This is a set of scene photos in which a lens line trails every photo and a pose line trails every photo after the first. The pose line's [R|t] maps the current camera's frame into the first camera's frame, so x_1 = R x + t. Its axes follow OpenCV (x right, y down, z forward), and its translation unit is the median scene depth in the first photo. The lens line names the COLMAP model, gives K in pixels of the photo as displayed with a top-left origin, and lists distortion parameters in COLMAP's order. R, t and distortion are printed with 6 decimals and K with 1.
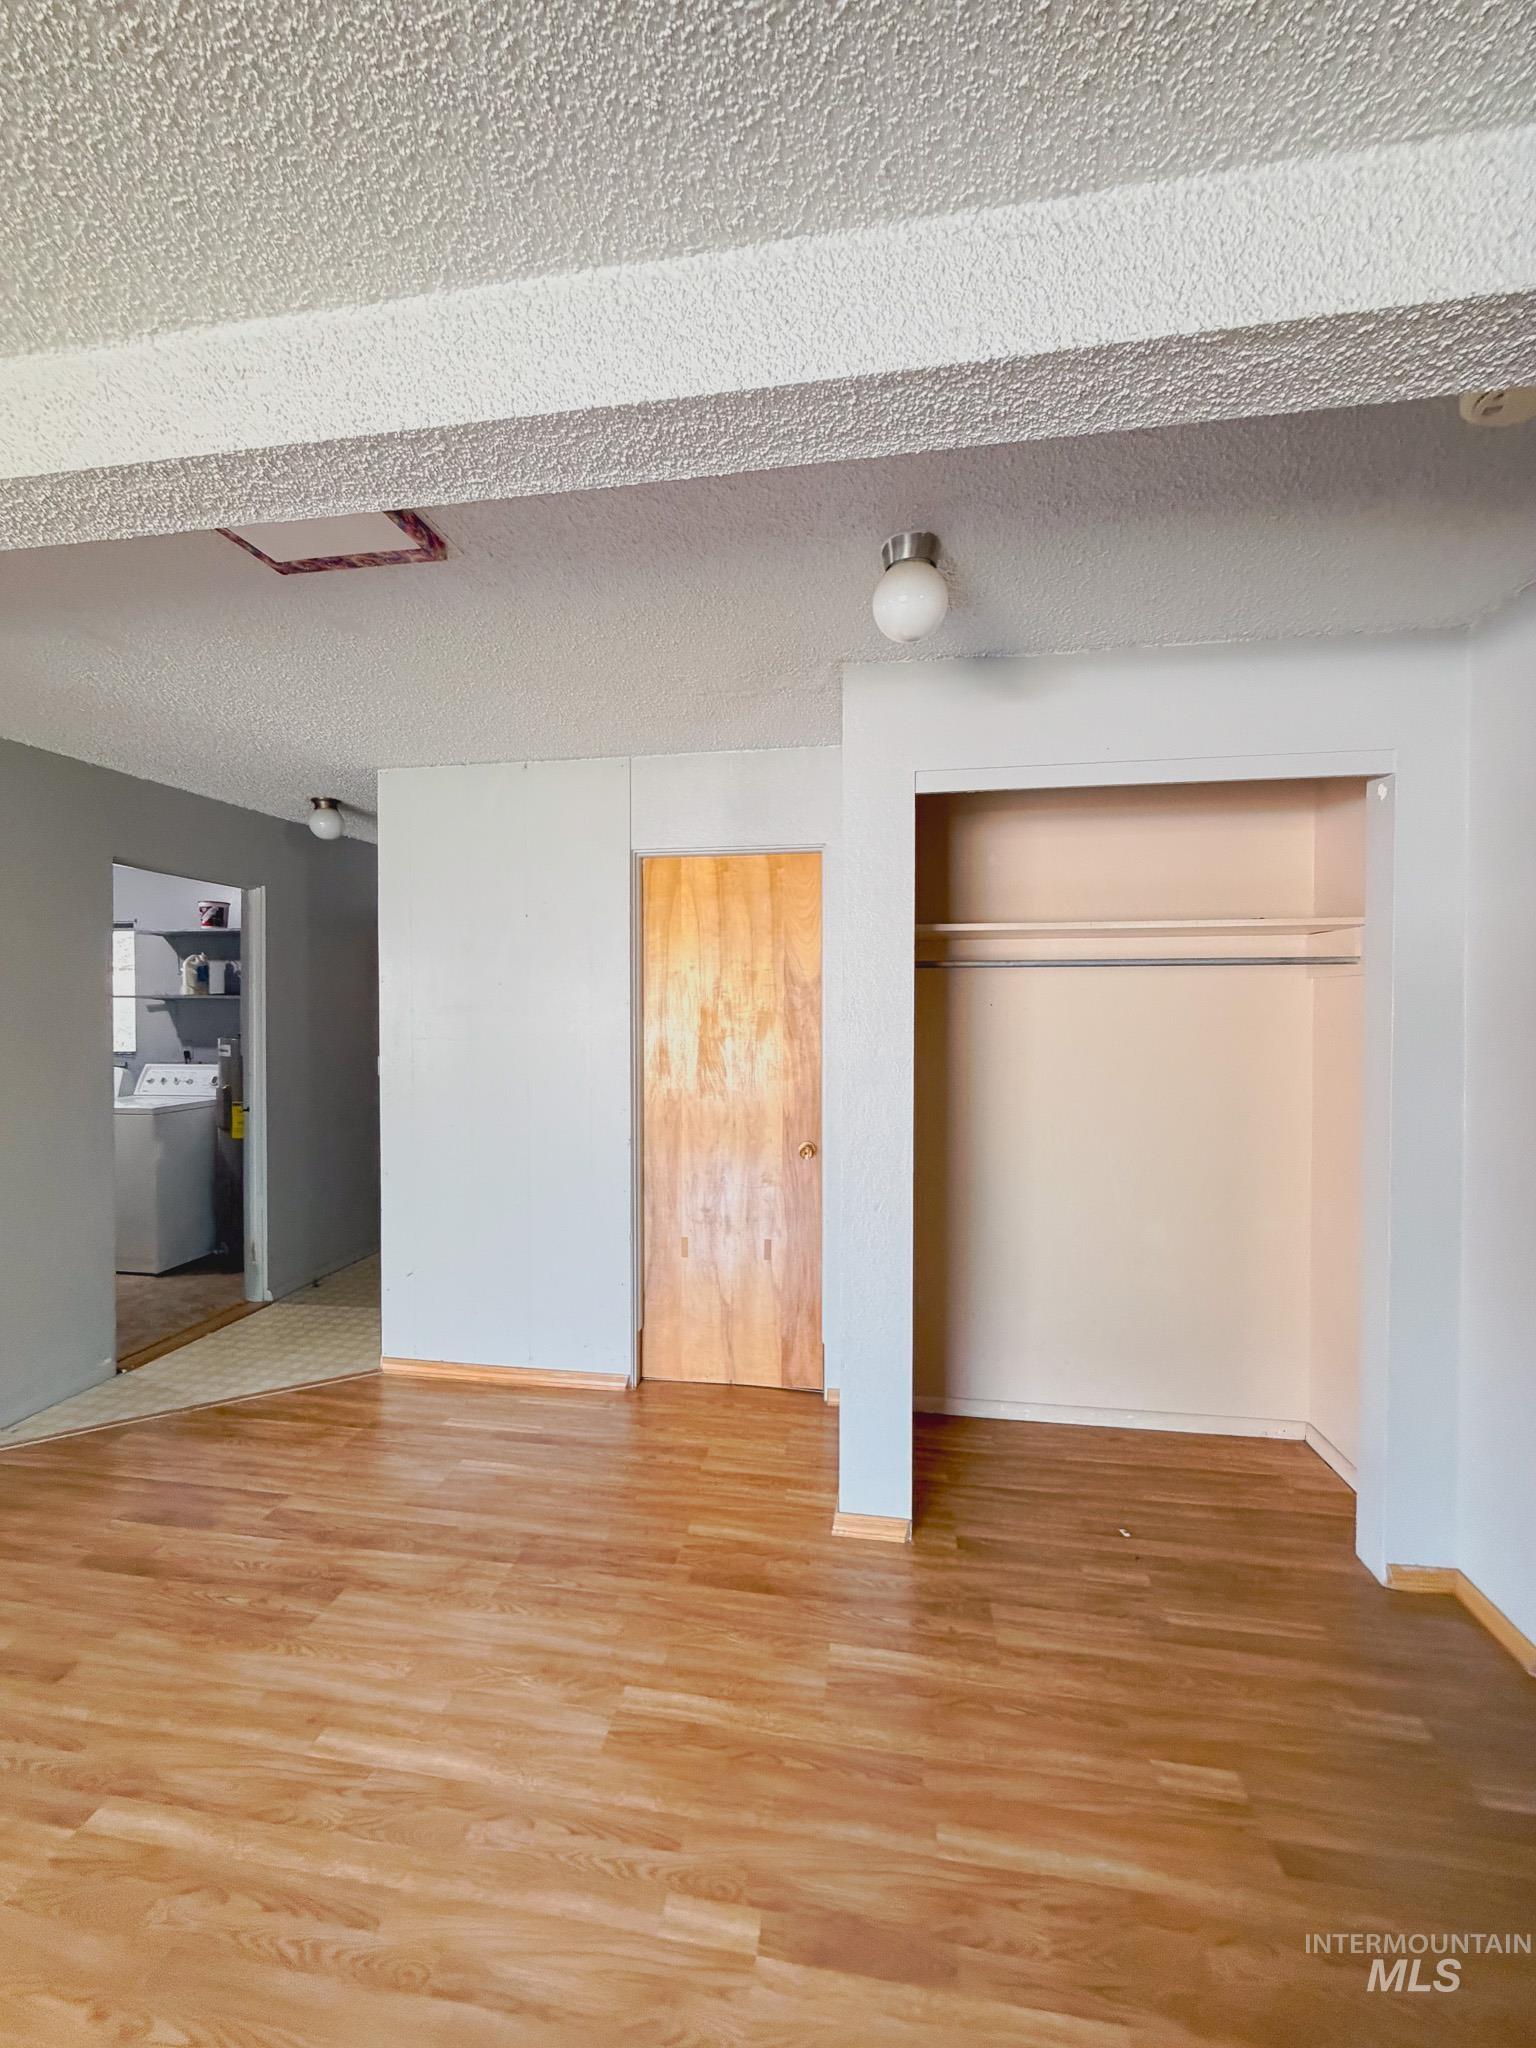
lens RADIAL K [[821.5, 0, 761.0], [0, 821.5, 1018.2], [0, 0, 1]] dist [-0.001111, 0.000191]
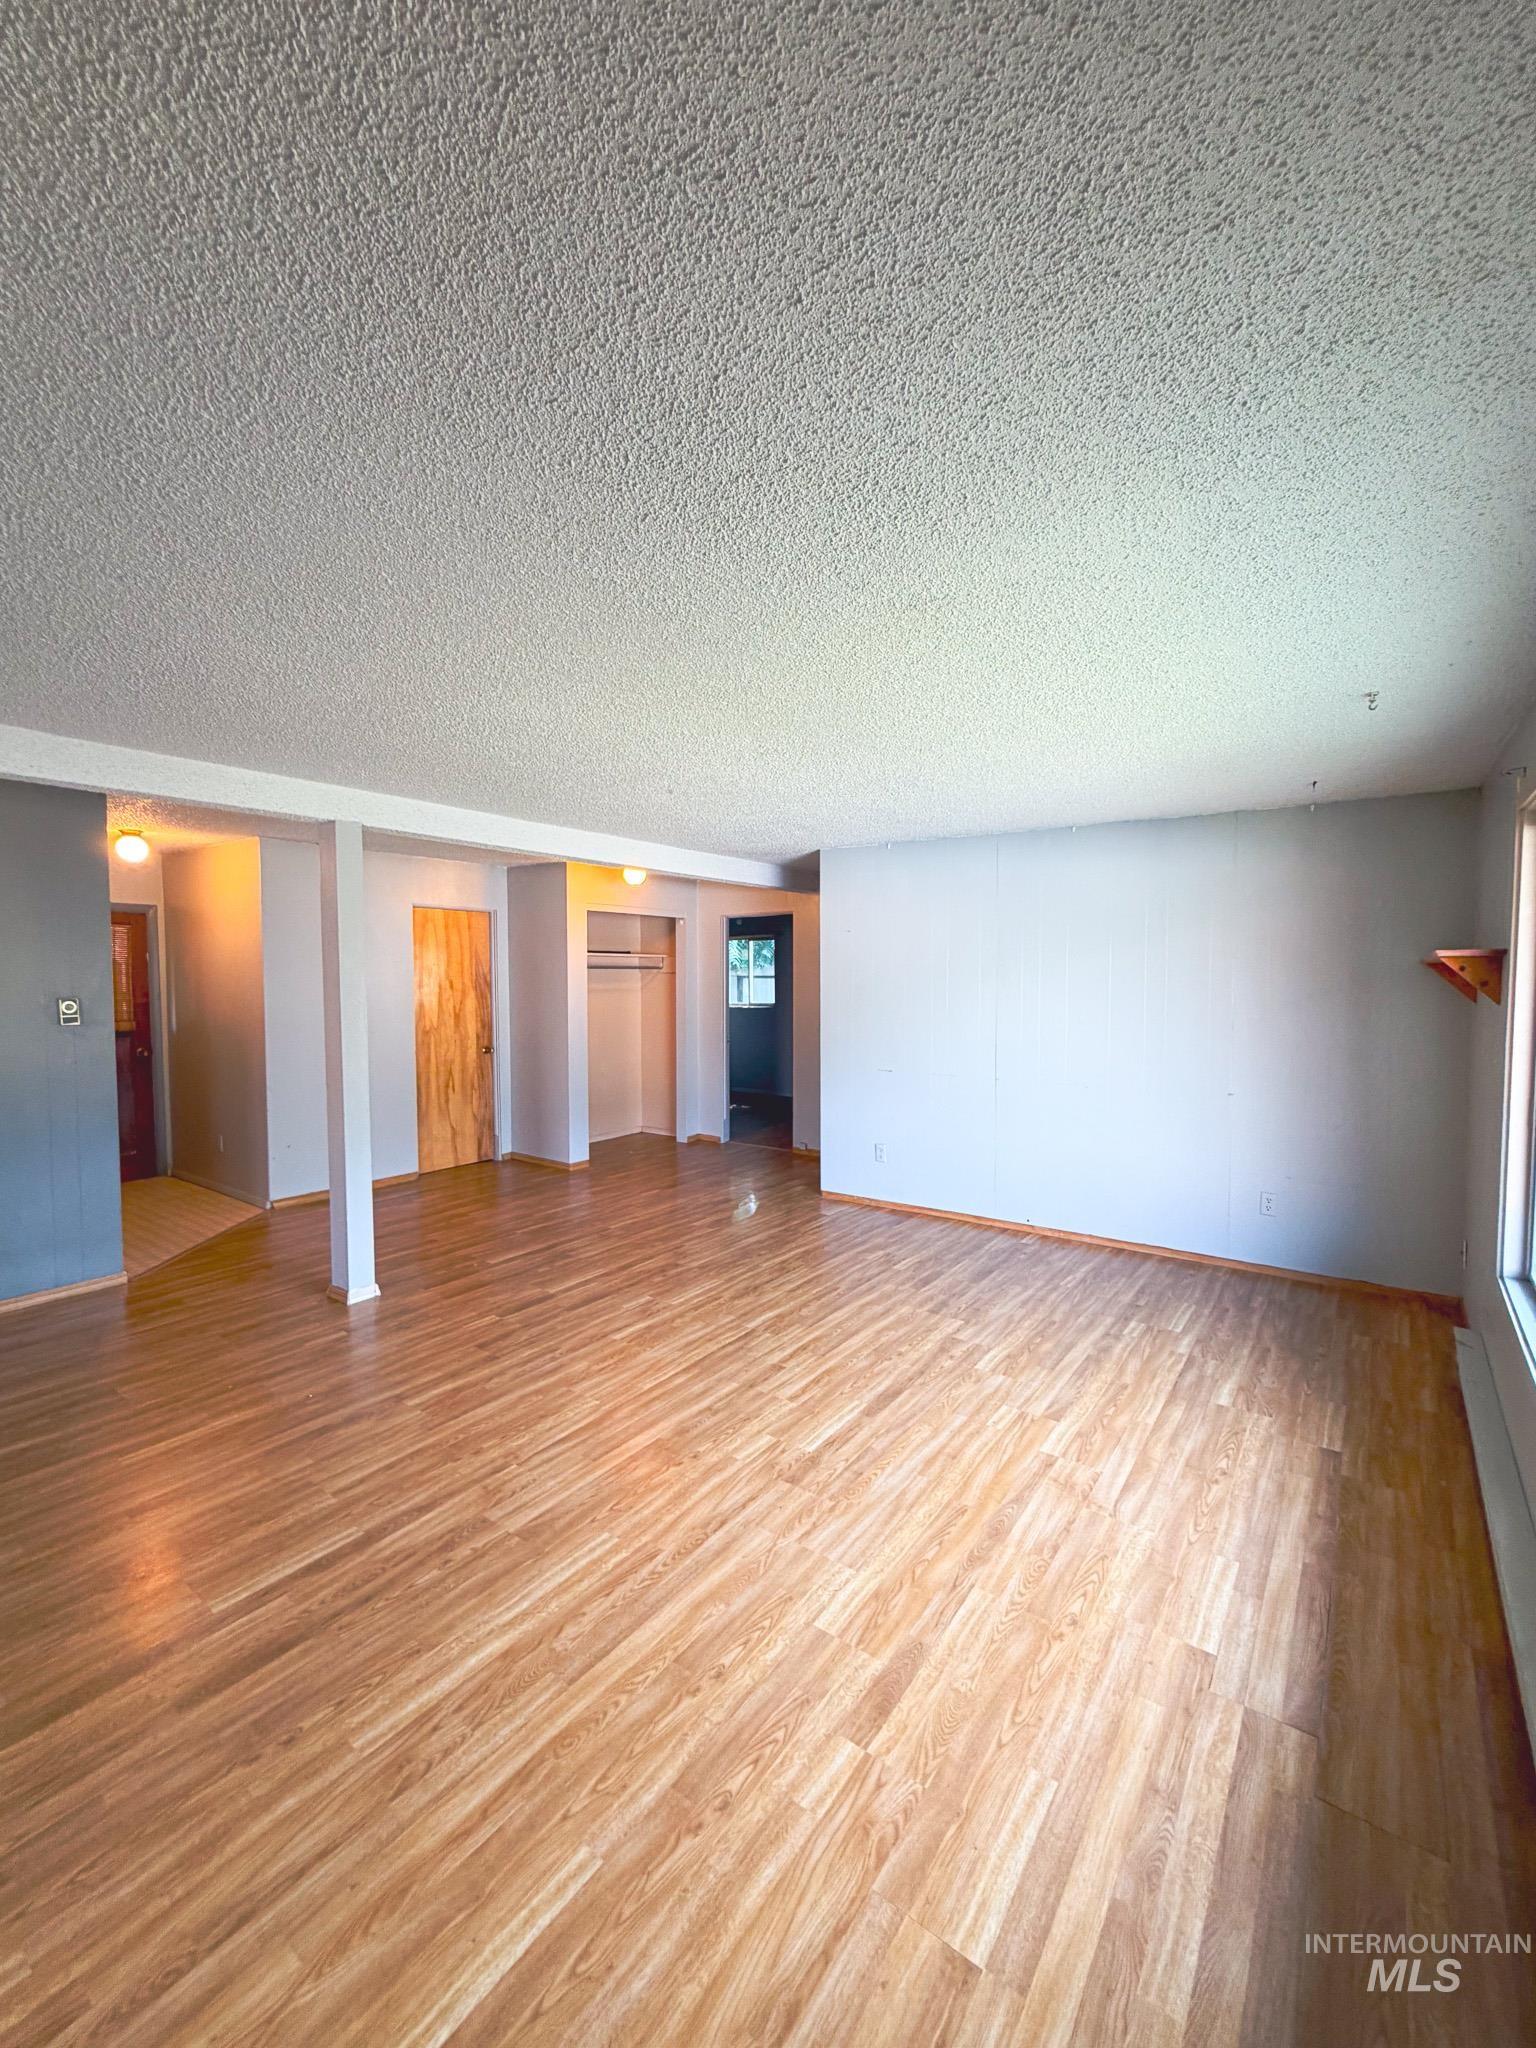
lens RADIAL K [[834.9, 0, 762.2], [0, 834.9, 1018.5], [0, 0, 1]] dist [0.001185, -0.000074]
pose [[0.463875, -0.047961, 0.884601, -2.381922], [0.030300, 0.998808, 0.038264, 0.022646], [-0.885382, 0.009054, 0.464776, -1.036037]]
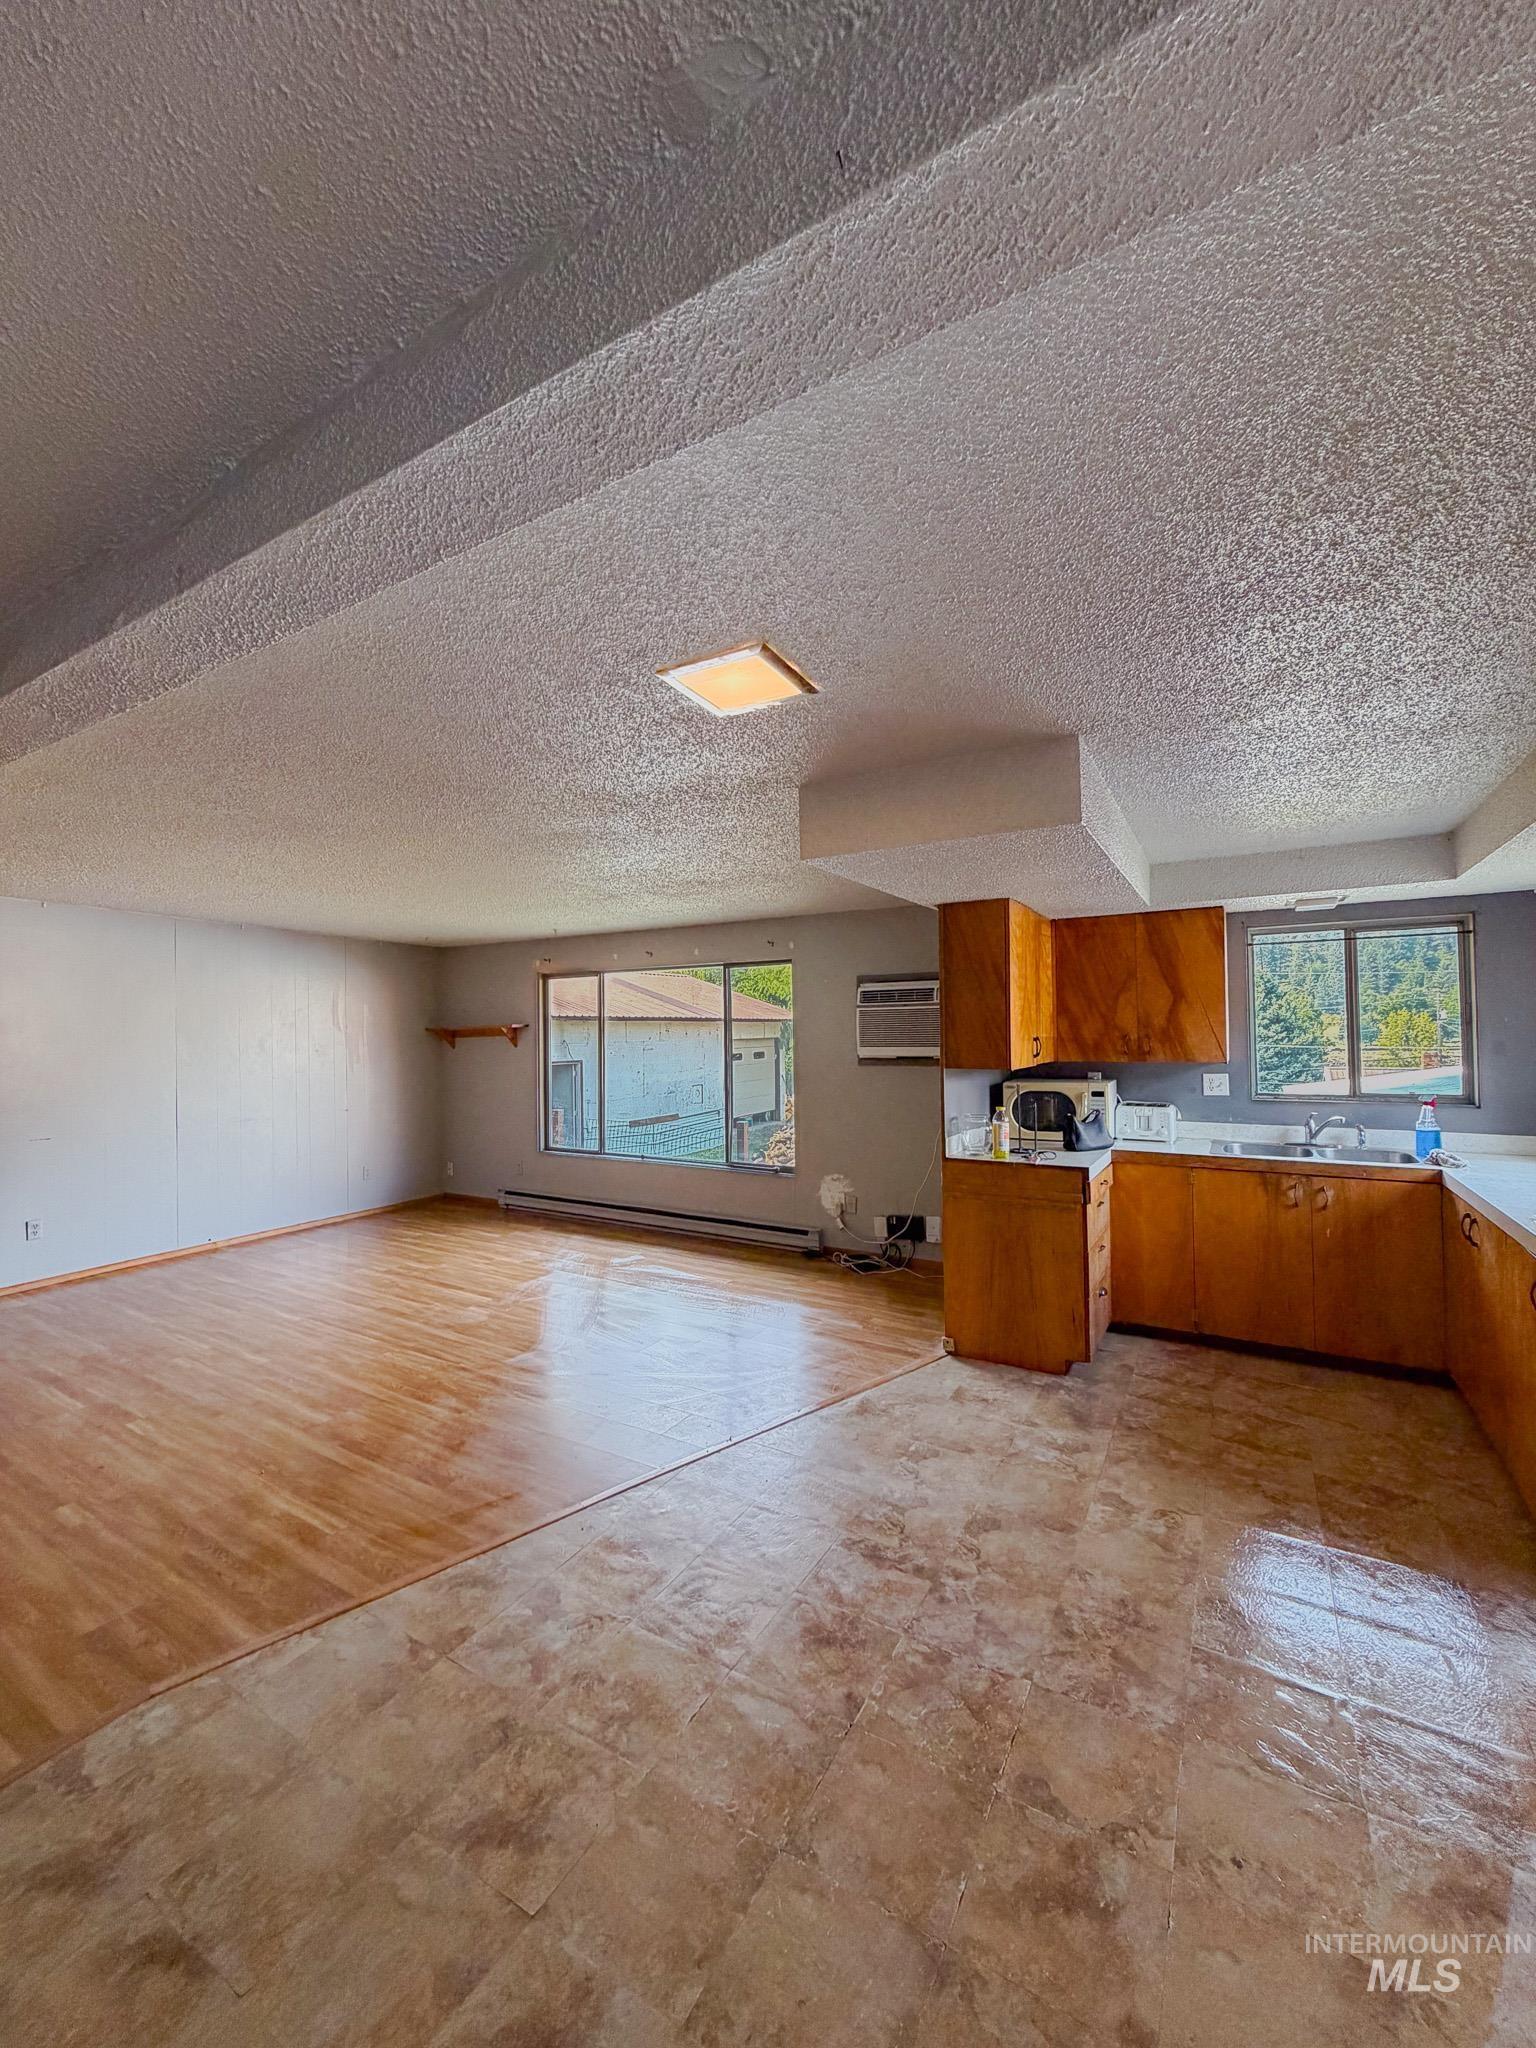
lens RADIAL K [[813.7, 0, 761.2], [0, 813.7, 1019.1], [0, 0, 1]] dist [-0.000745, 0.000200]
pose [[-0.925293, 0.013531, 0.379013, -2.796626], [0.020801, 0.999670, 0.015093, -0.051941], [-0.378683, 0.021849, -0.925268, 1.303076]]
